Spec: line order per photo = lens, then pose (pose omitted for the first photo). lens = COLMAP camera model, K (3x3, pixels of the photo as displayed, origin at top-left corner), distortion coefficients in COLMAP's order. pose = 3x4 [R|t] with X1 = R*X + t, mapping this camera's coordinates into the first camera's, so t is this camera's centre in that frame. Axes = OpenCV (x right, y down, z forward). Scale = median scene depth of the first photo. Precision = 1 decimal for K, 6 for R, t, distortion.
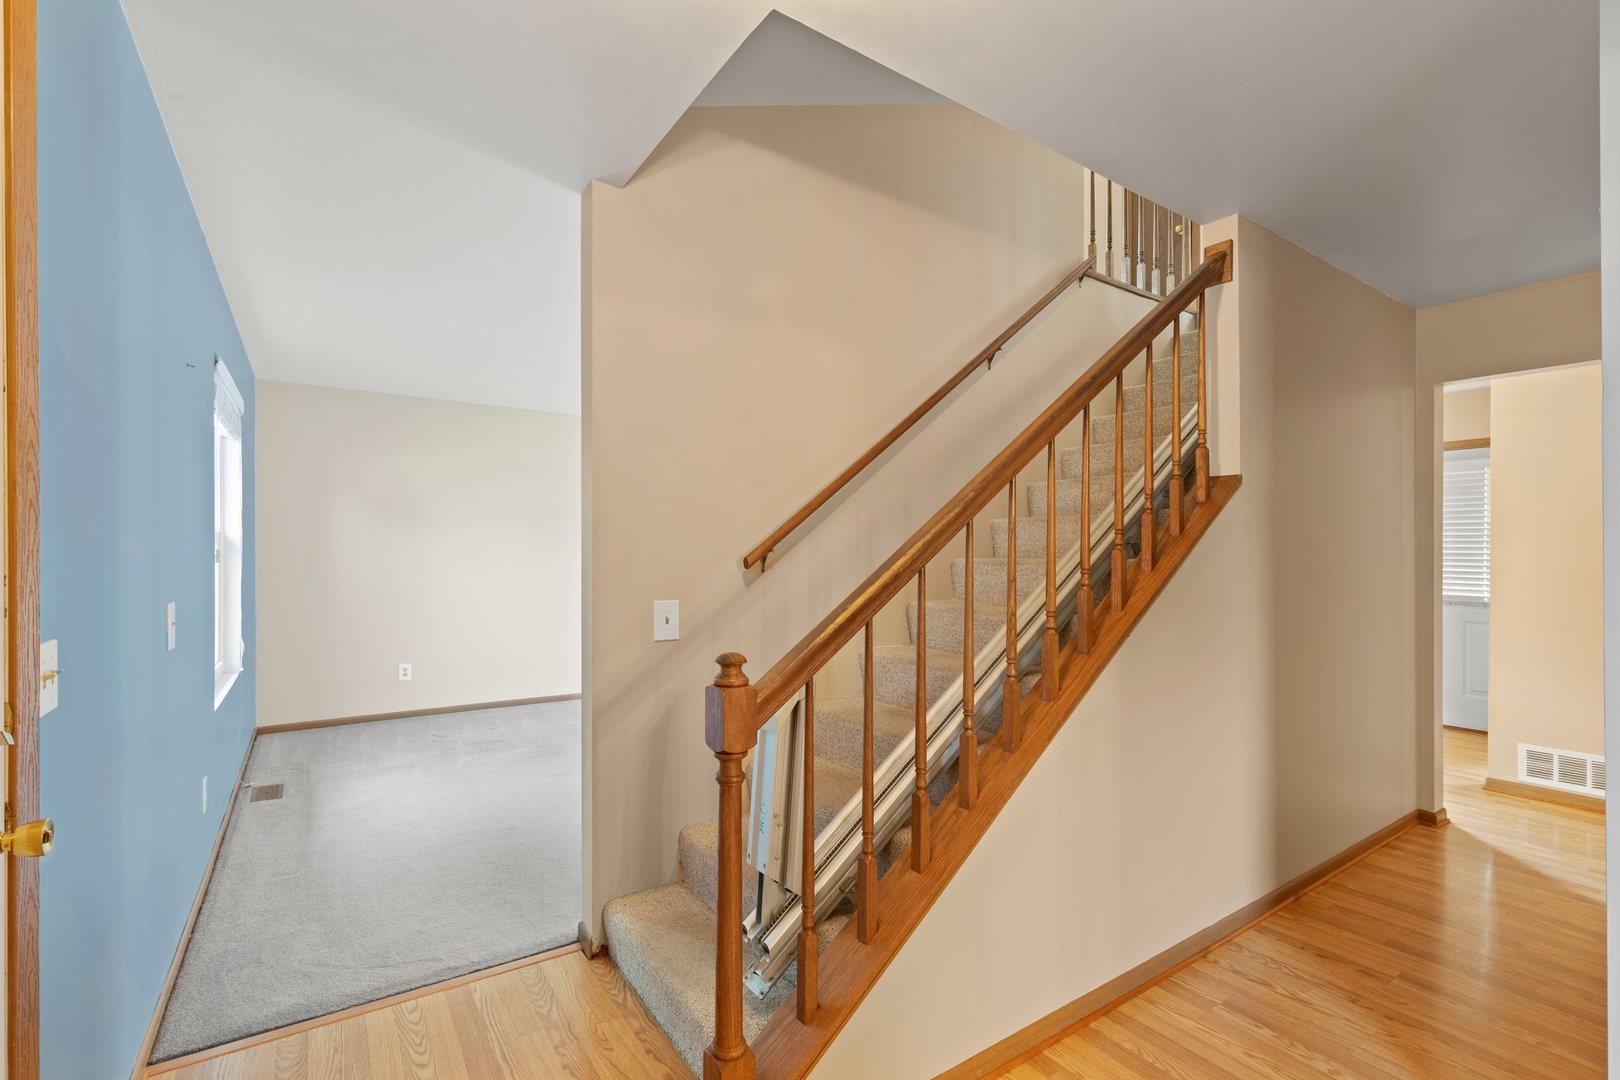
lens RADIAL K [[726.7, 0, 809.8], [0, 726.7, 549.4], [0, 0, 1]] dist [0.001449, -0.000354]
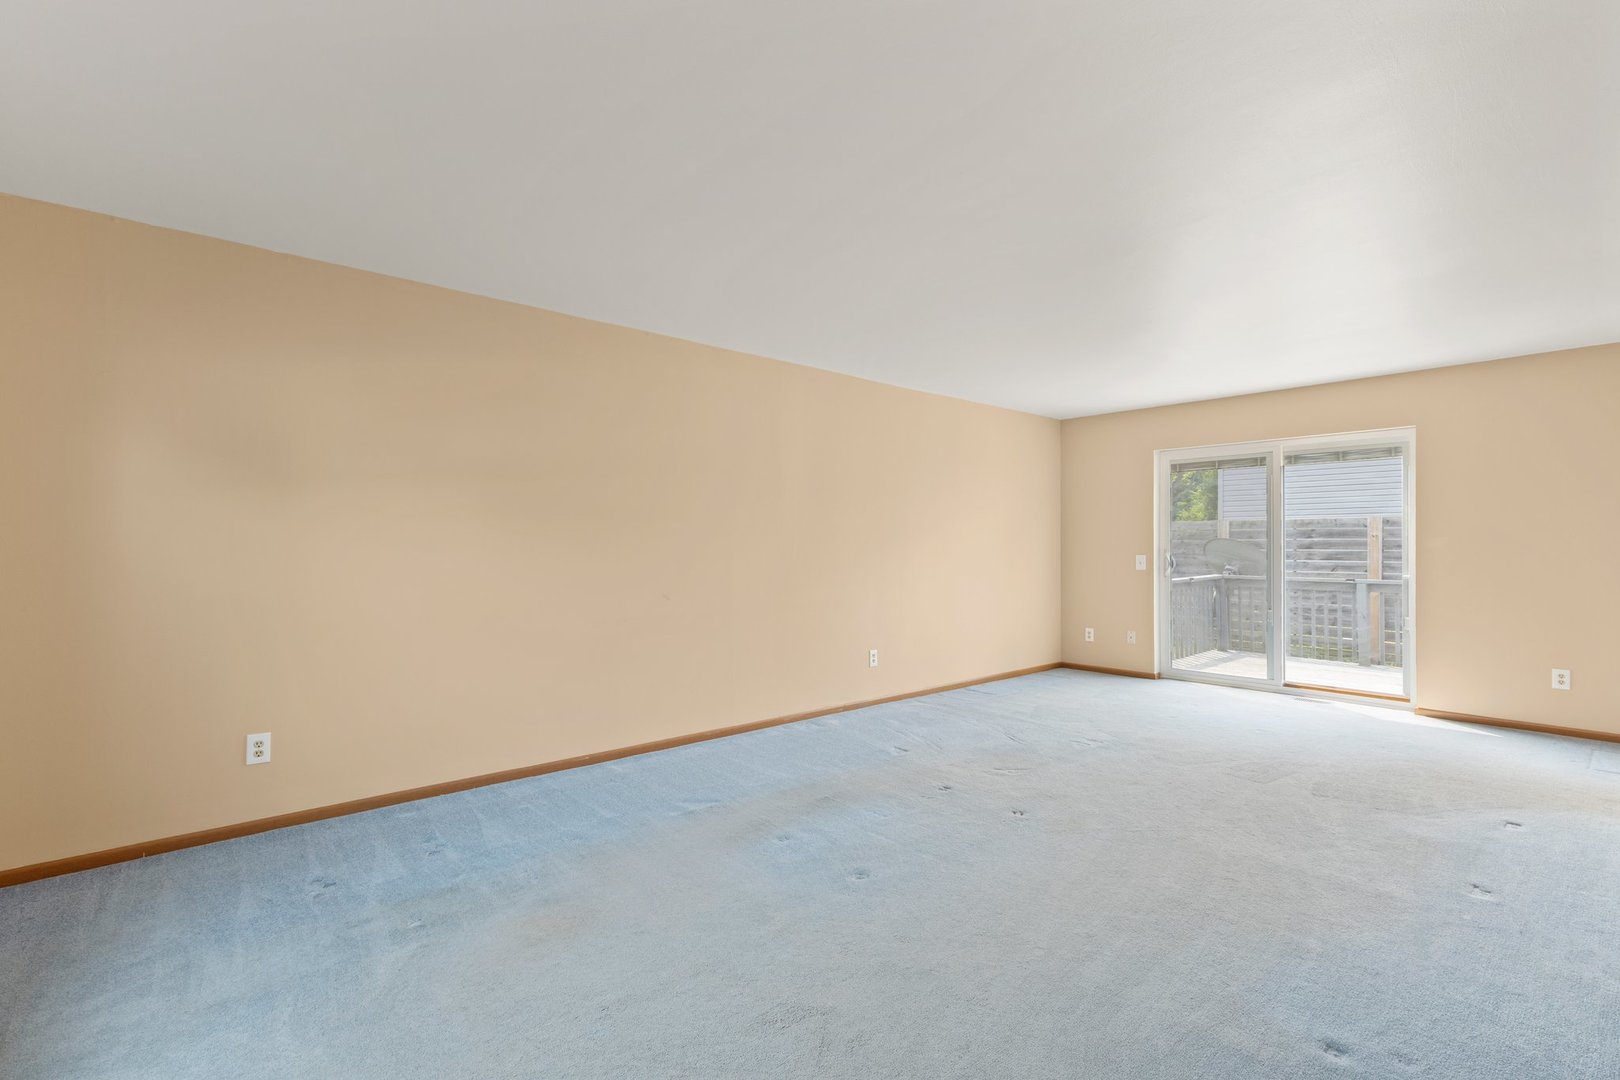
lens RADIAL K [[726.7, 0, 810.7], [0, 726.7, 540.7], [0, 0, 1]] dist [0.001449, -0.000354]
pose [[0.991004, 0.005477, 0.133717, -0.218905], [-0.005340, 0.999985, -0.001387, 0.009685], [-0.133723, 0.000661, 0.991019, 0.402156]]
